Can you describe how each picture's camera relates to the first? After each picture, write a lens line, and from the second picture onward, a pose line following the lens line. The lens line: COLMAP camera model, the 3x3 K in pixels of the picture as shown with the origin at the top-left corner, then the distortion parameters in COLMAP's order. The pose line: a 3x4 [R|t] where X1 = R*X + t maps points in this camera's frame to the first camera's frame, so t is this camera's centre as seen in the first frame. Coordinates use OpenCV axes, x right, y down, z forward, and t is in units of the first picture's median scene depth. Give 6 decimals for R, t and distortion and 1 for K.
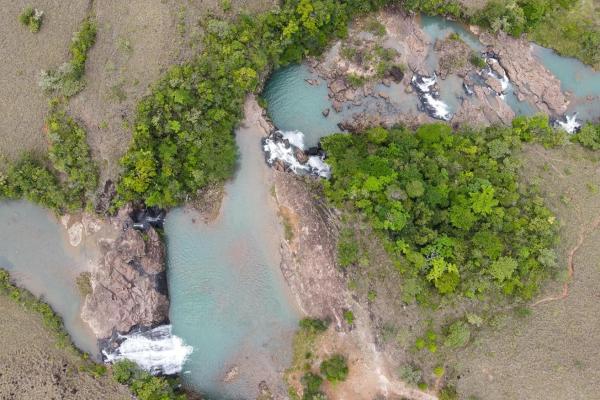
lens RADIAL K [[464.5, 0, 300.0], [0, 464.5, 200.0], [0, 0, 1]] dist [0.000992, 0.008871]
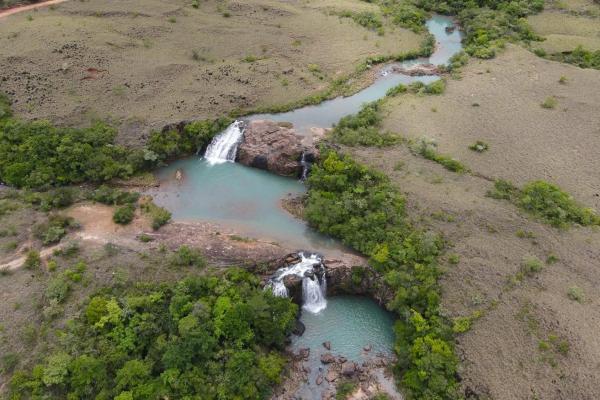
lens RADIAL K [[469.7, 0, 299.7], [0, 469.7, 178.9], [0, 0, 1]] dist [0.003842, 0.001602]
pose [[-0.509798, 0.551038, -0.660654, 0.603110], [-0.850151, -0.205112, 0.484945, -0.616967], [0.131715, 0.808880, 0.573031, 0.253396]]
